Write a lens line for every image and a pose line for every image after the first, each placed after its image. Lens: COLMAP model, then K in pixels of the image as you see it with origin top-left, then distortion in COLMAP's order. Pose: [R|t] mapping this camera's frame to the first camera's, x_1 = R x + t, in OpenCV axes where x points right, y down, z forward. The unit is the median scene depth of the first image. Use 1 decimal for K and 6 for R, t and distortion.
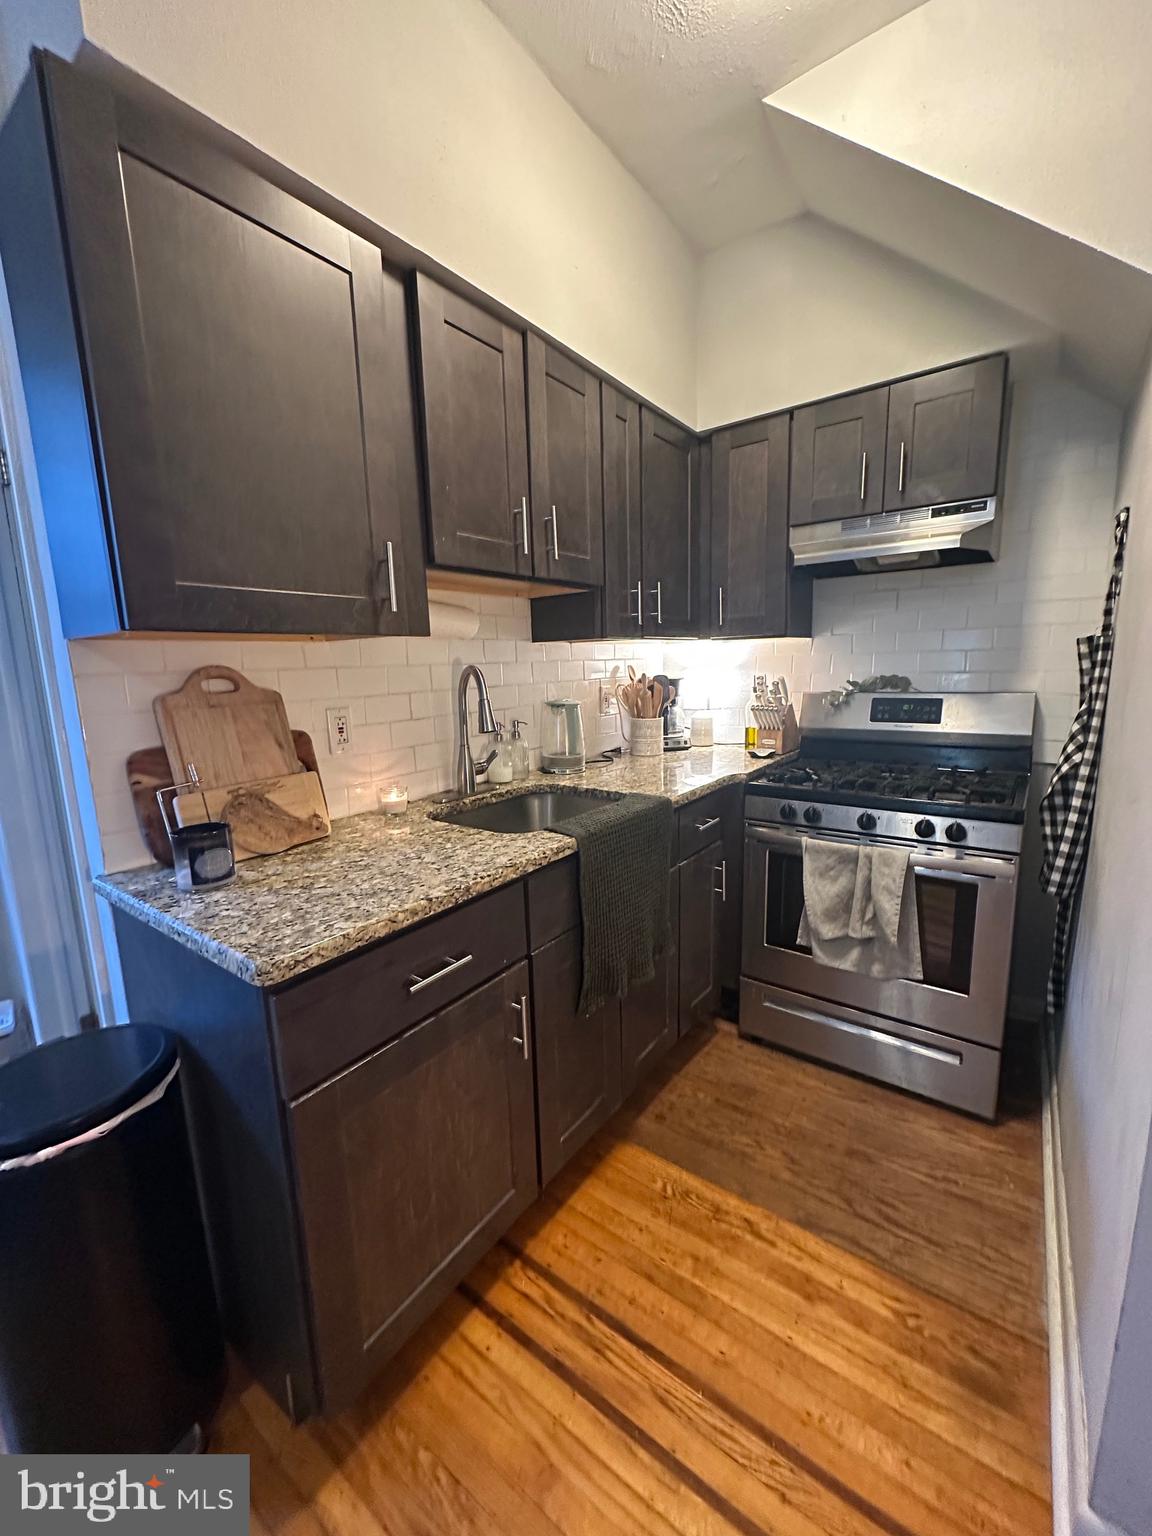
lens RADIAL K [[611.1, 0, 575.4], [0, 611.1, 767.2], [0, 0, 1]] dist [-0.000593, 0.000840]
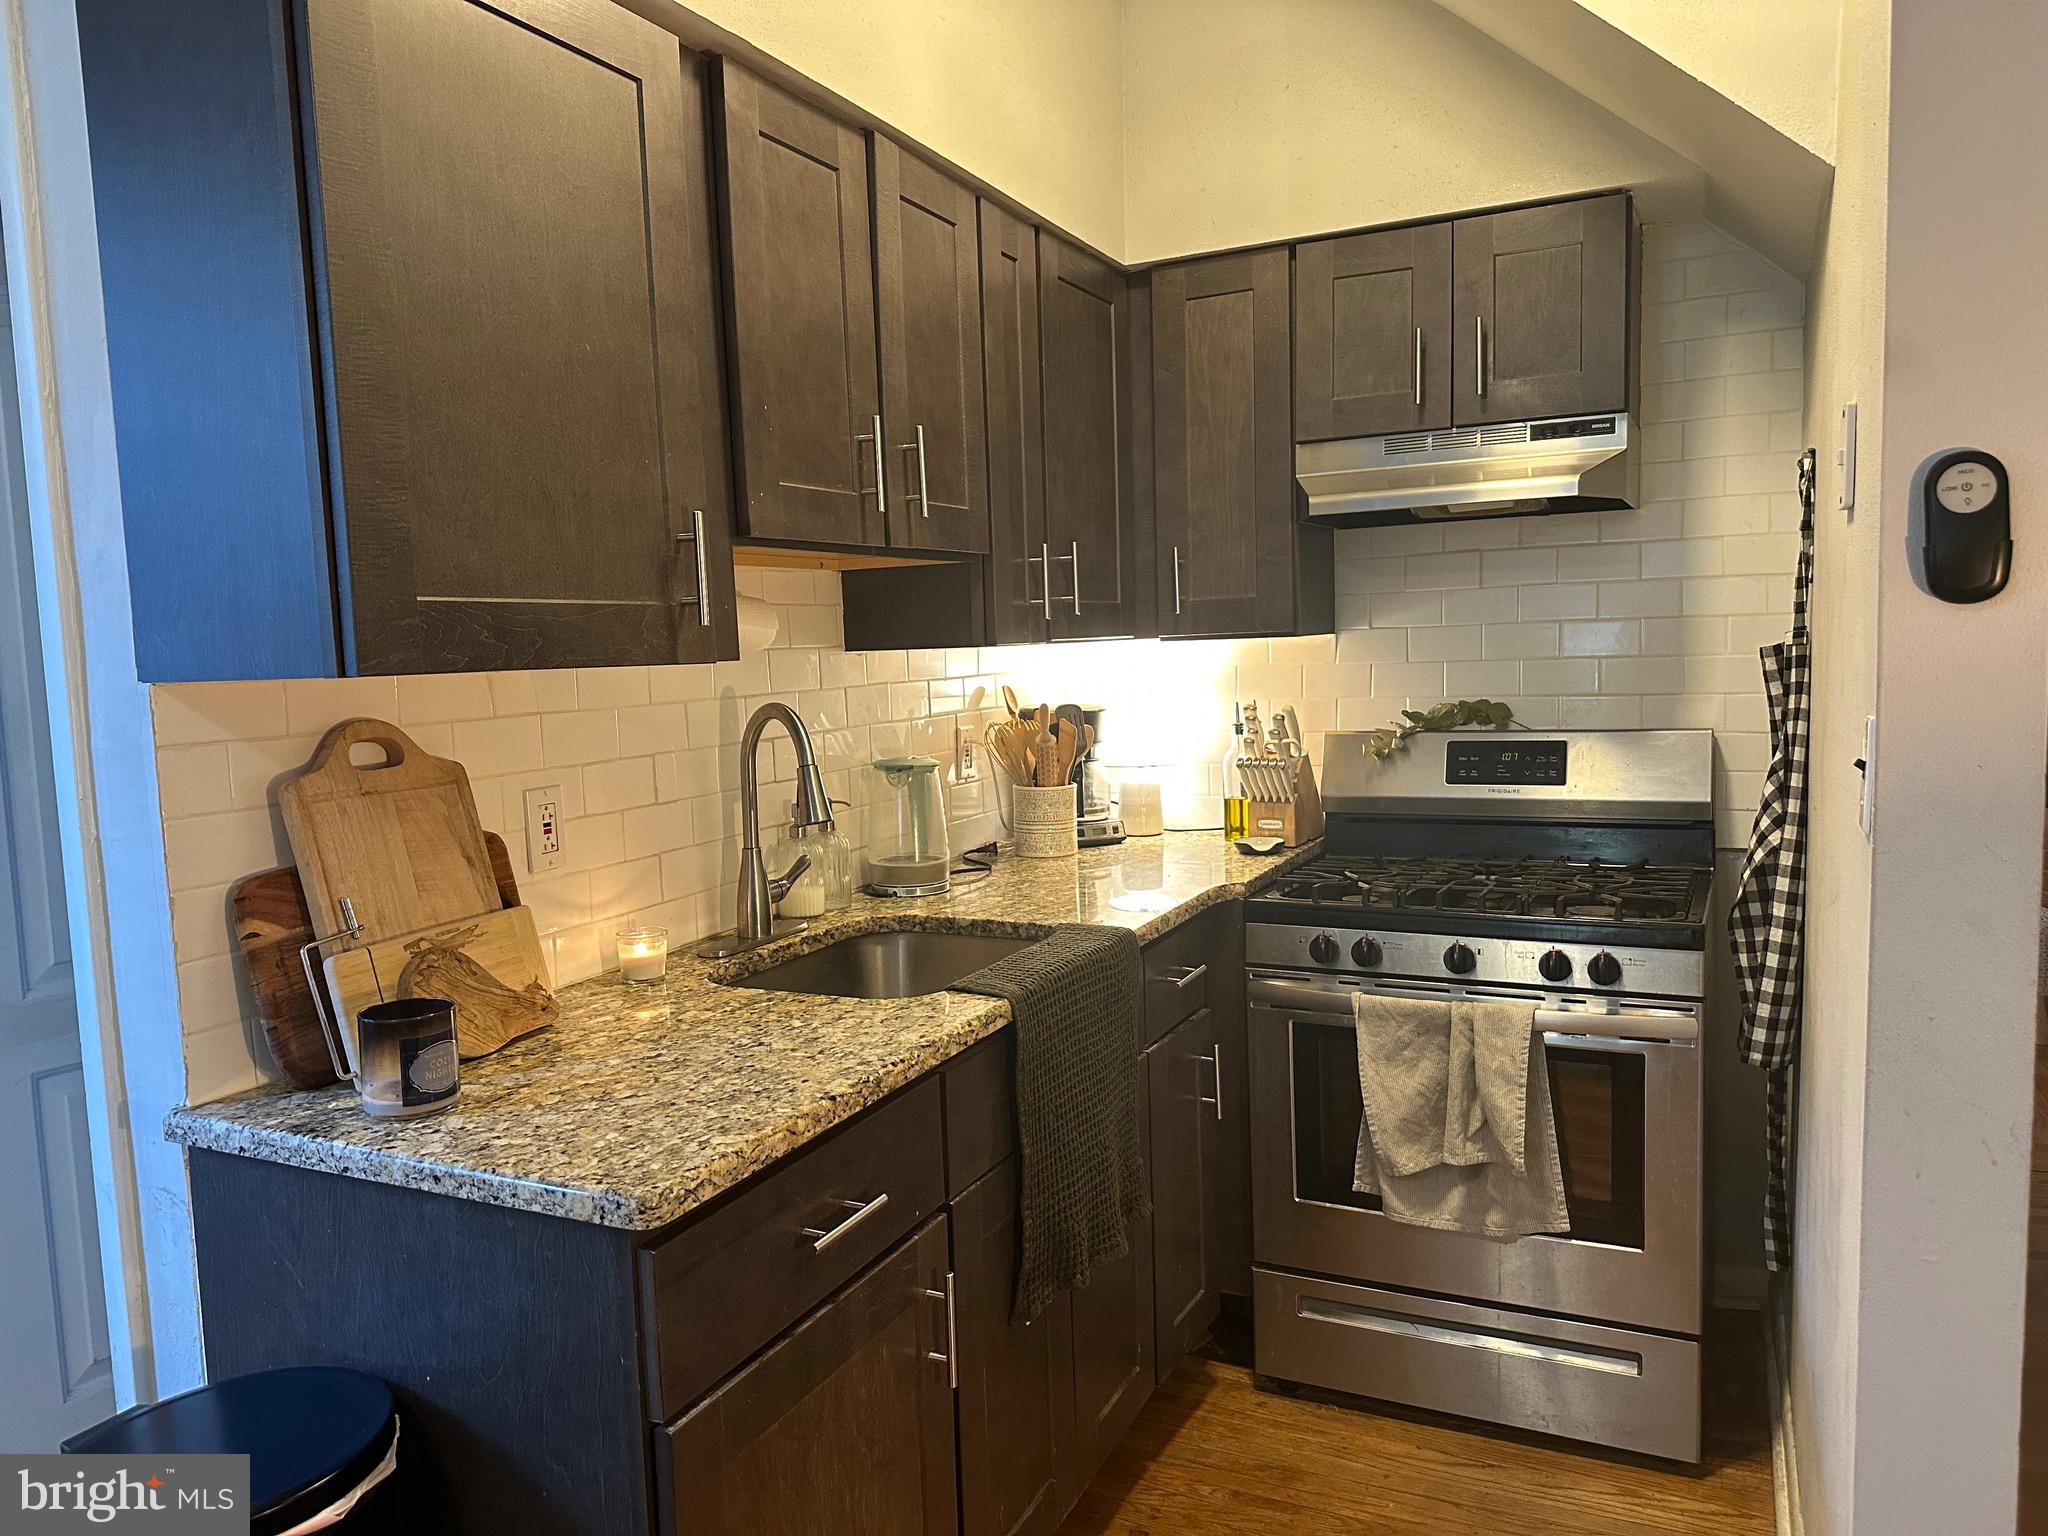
lens RADIAL K [[1431.1, 0, 1019.2], [0, 1431.1, 774.3], [0, 0, 1]] dist [0.055269, -0.064715]
pose [[0.983480, -0.022372, 0.179630, -0.201896], [0.036729, 0.996354, -0.077001, 0.005136], [-0.177253, 0.082327, 0.980716, -0.318332]]
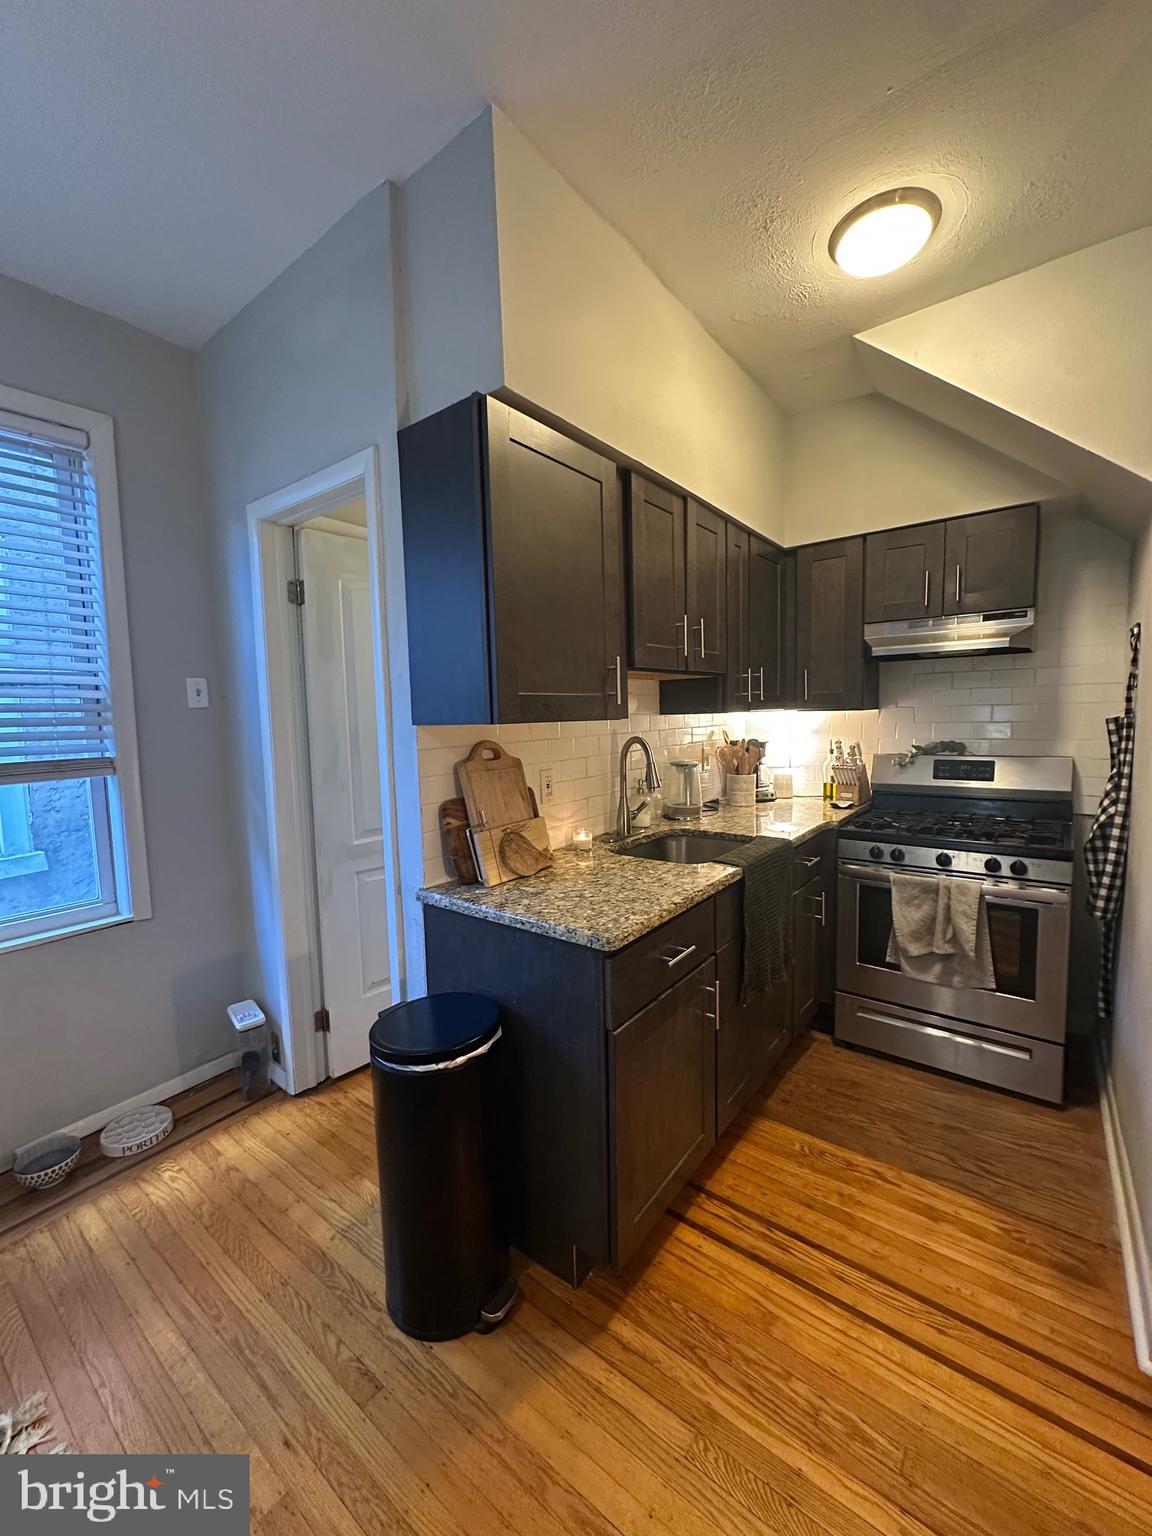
lens RADIAL K [[611.1, 0, 577.5], [0, 611.1, 767.1], [0, 0, 1]] dist [-0.000593, 0.000840]
pose [[0.999827, 0.004852, -0.017969, -0.296639], [-0.006273, 0.996780, -0.079944, 0.004734], [0.017523, 0.080043, 0.996637, -0.326855]]
